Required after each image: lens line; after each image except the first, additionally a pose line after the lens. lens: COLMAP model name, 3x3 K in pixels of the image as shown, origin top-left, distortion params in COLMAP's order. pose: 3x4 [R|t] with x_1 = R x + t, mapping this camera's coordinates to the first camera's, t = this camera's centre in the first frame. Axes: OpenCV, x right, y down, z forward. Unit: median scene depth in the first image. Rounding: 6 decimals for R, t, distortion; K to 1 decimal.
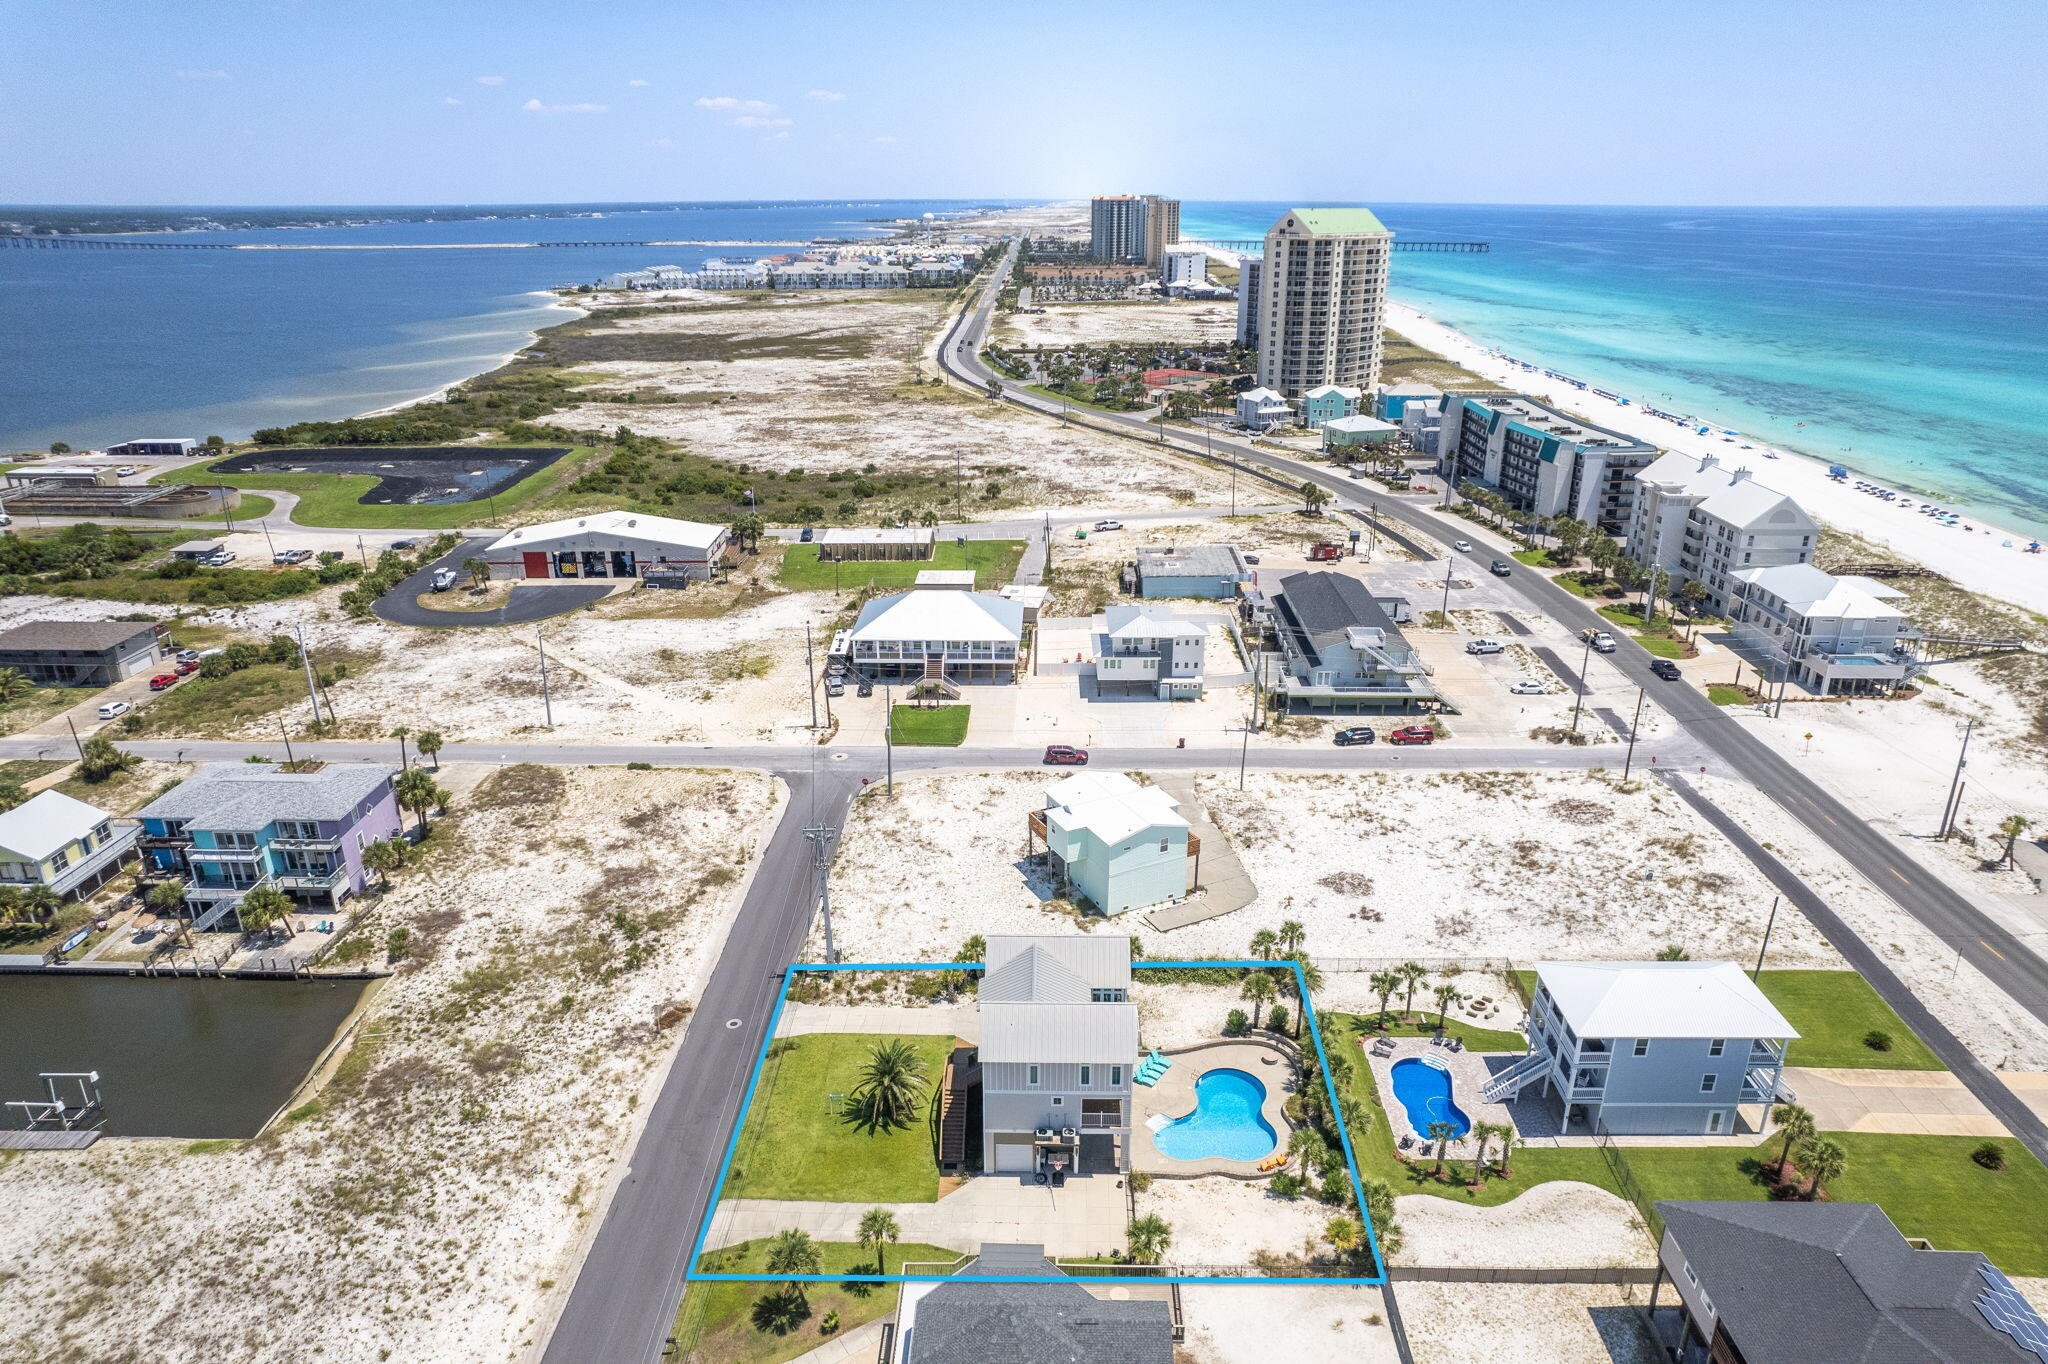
lens RADIAL K [[1307.2, 0, 1027.1], [0, 1307.2, 686.1], [0, 0, 1]] dist [-0.070126, 0.060888]
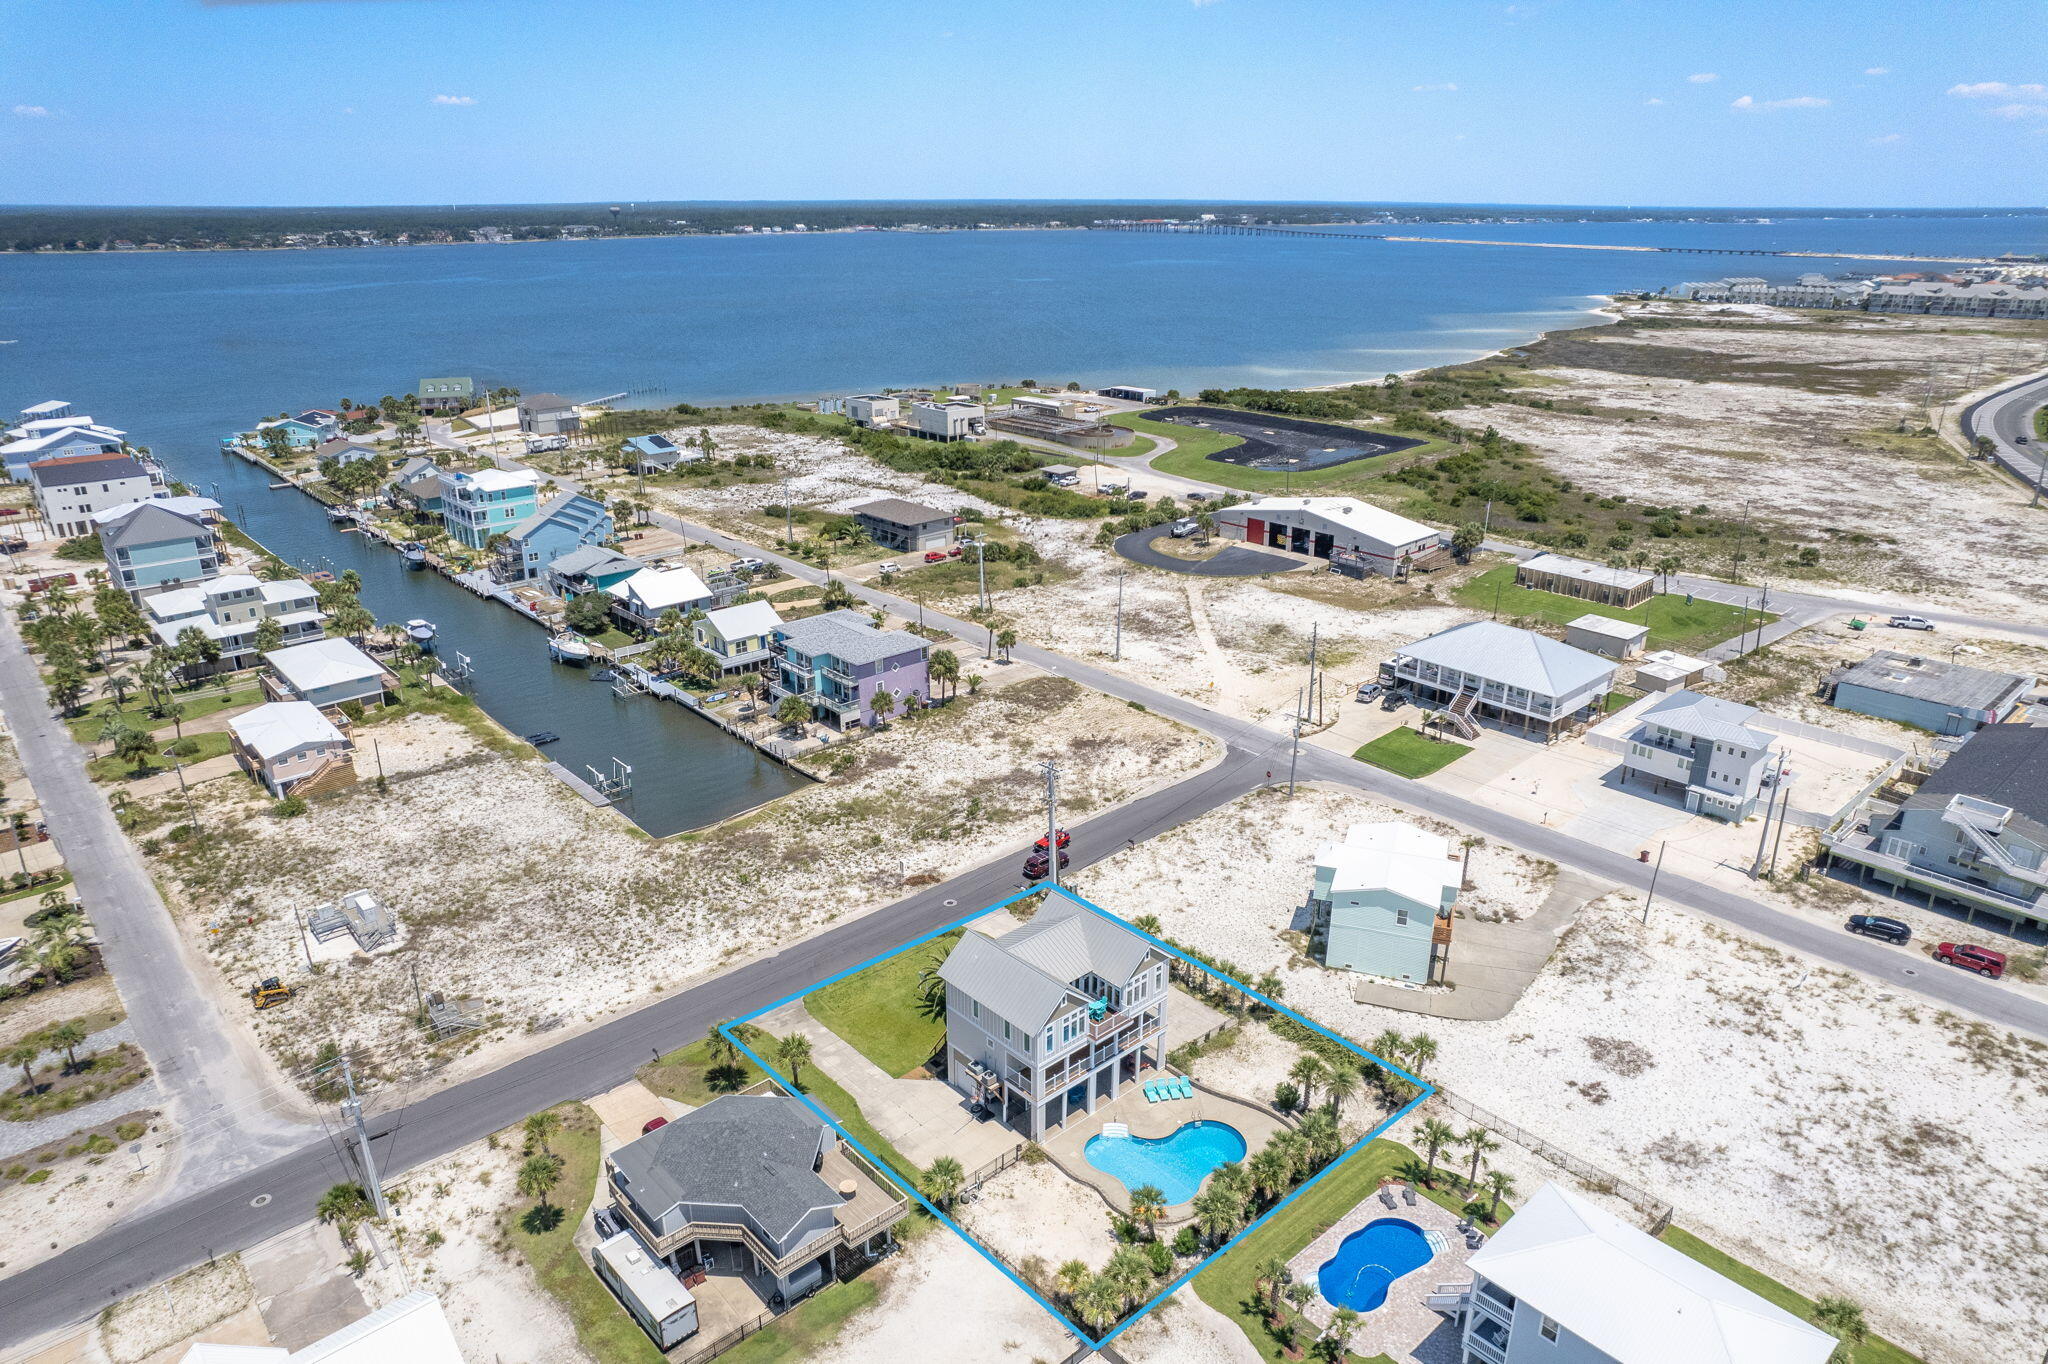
lens RADIAL K [[1307.2, 0, 1027.1], [0, 1307.2, 686.1], [0, 0, 1]] dist [-0.070126, 0.060888]
pose [[0.688196, 0.258276, -0.677997, 0.353175], [-0.258720, 0.960418, 0.103250, -0.041347], [0.677828, 0.104355, 0.727777, 0.106633]]
